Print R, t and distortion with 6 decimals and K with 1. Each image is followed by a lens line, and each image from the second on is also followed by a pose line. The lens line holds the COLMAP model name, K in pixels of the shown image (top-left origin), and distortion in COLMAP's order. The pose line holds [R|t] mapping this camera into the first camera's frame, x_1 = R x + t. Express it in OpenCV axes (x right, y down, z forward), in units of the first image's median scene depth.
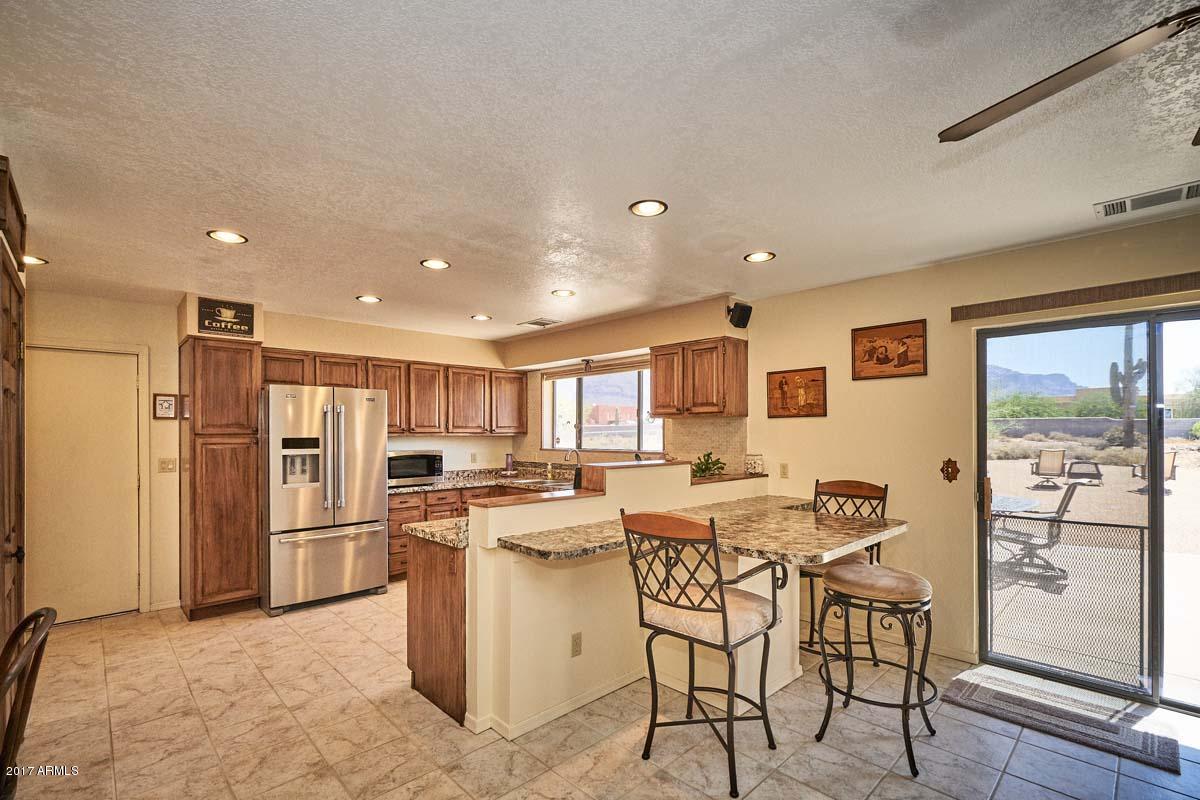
lens RADIAL K [[554.5, 0, 602.7], [0, 554.5, 430.2], [0, 0, 1]] dist [-0.001243, -0.000337]
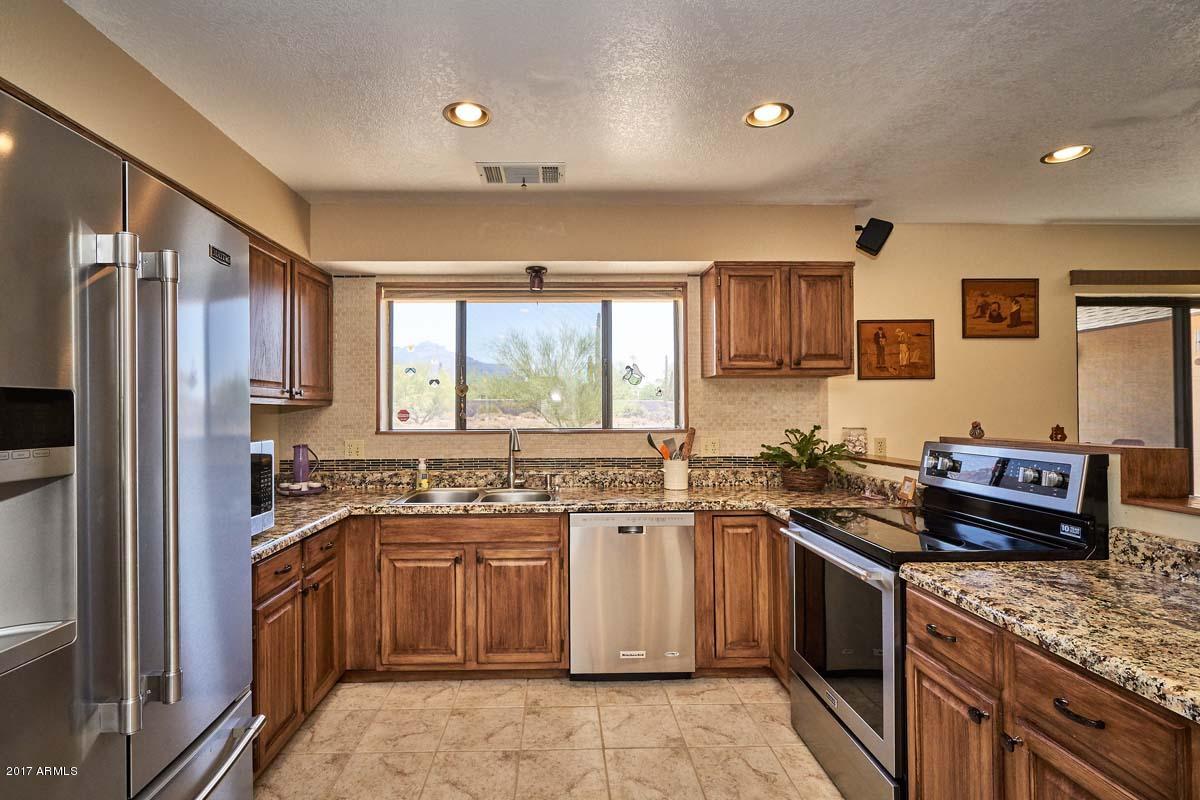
lens RADIAL K [[554.5, 0, 606.4], [0, 554.5, 410.9], [0, 0, 1]] dist [-0.001243, -0.000337]
pose [[0.670992, 0.001456, 0.741463, -0.508354], [0.001474, 0.999993, -0.003297, 0.023813], [-0.741463, 0.003305, 0.670986, 0.736390]]
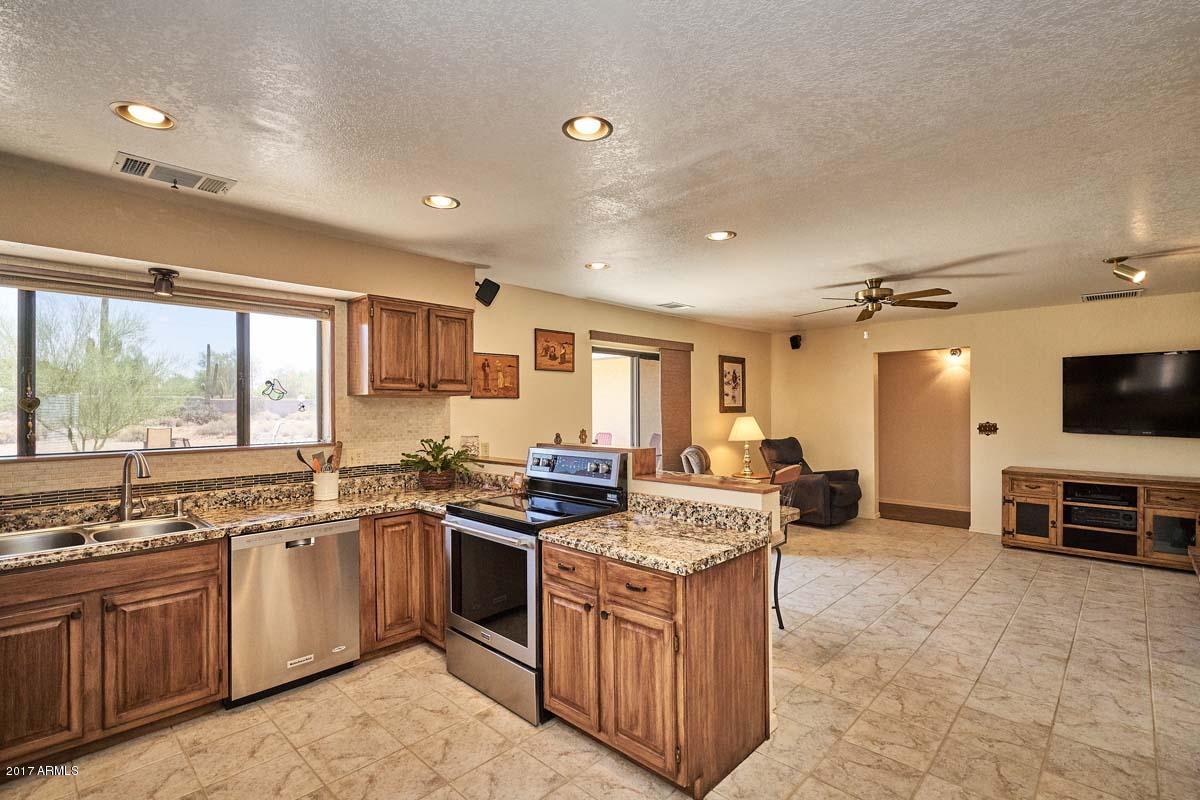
lens RADIAL K [[554.5, 0, 600.6], [0, 554.5, 402.3], [0, 0, 1]] dist [-0.001243, -0.000337]
pose [[-0.054779, 0.004543, 0.998488, -0.707651], [-0.004547, 0.999978, -0.004800, -0.010712], [-0.998488, -0.004803, -0.054758, 0.816484]]
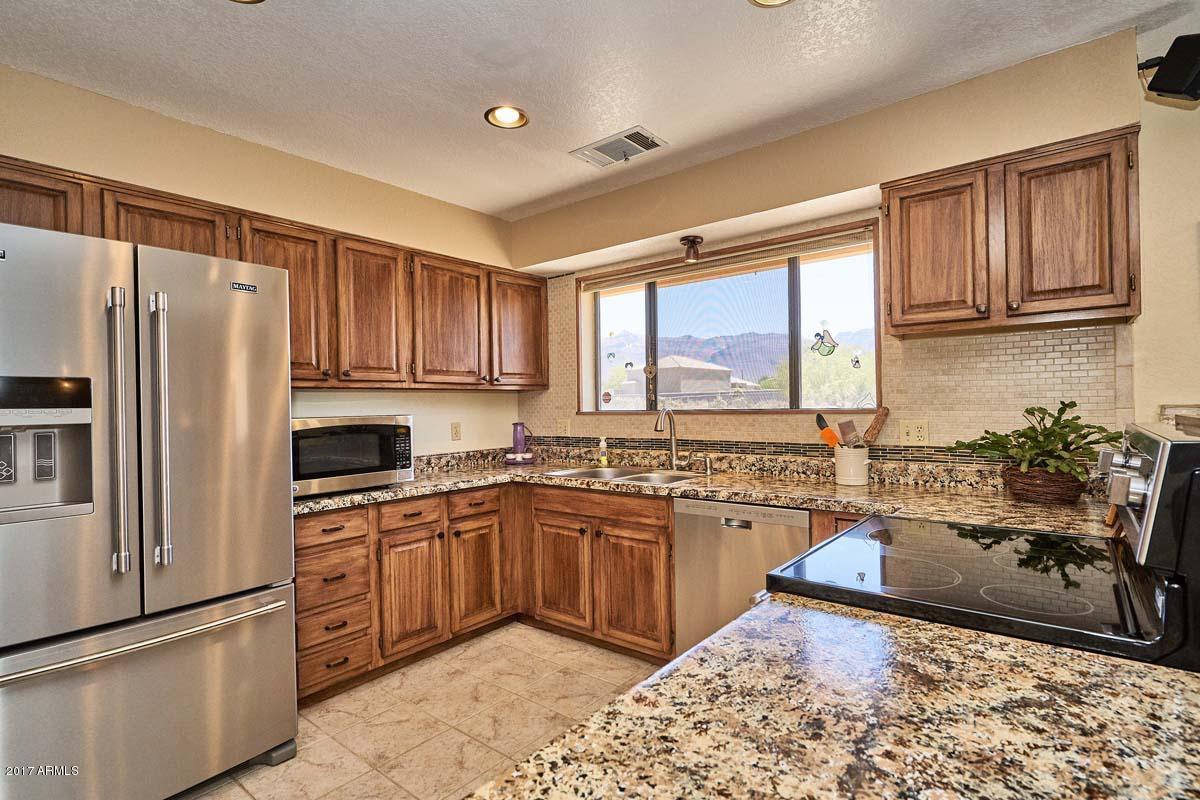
lens RADIAL K [[576.8, 0, 606.8], [0, 576.8, 405.3], [0, 0, 1]] dist [-0.010341, -0.000898]
pose [[0.990375, -0.015224, 0.137571, -0.238548], [0.014976, 0.999884, 0.002838, 0.036670], [-0.137598, -0.000751, 0.990488, 0.604490]]
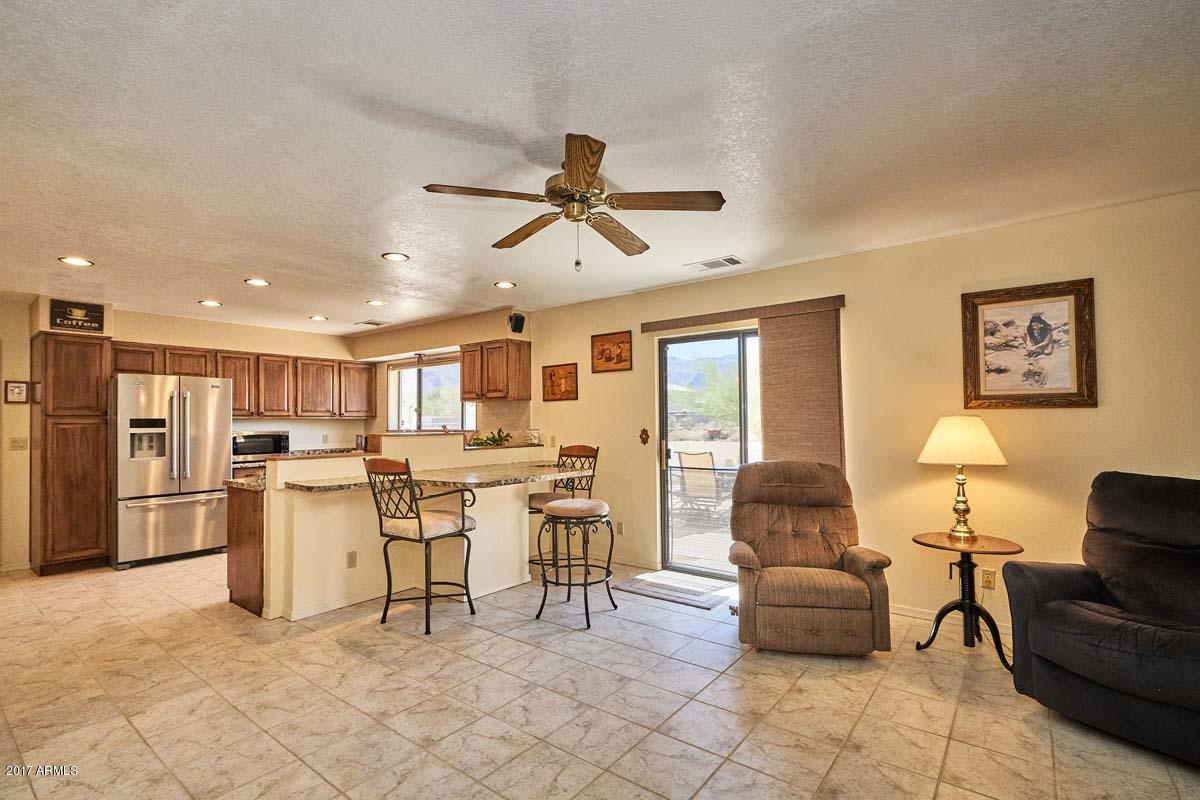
lens RADIAL K [[554.5, 0, 600.5], [0, 554.5, 411.7], [0, 0, 1]] dist [-0.001243, -0.000337]
pose [[0.988515, -0.004175, 0.151064, 0.232981], [0.006221, 0.999895, -0.013079, 0.020535], [-0.150994, 0.013869, 0.988437, -0.316855]]
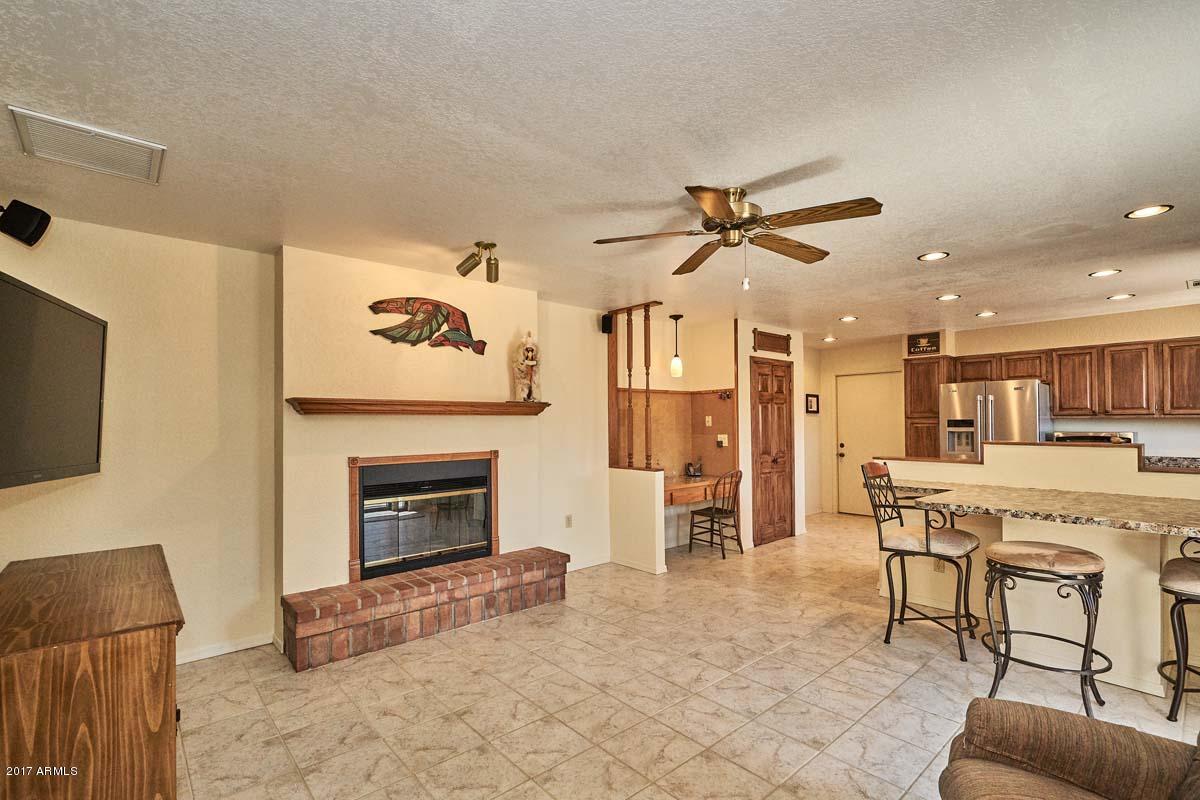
lens RADIAL K [[554.5, 0, 612.9], [0, 554.5, 418.7], [0, 0, 1]] dist [-0.001243, -0.000337]
pose [[-0.014967, -0.001271, -0.999887, 0.900995], [0.014053, 0.999900, -0.001481, 0.000971], [0.999789, -0.014074, -0.014947, 0.127055]]
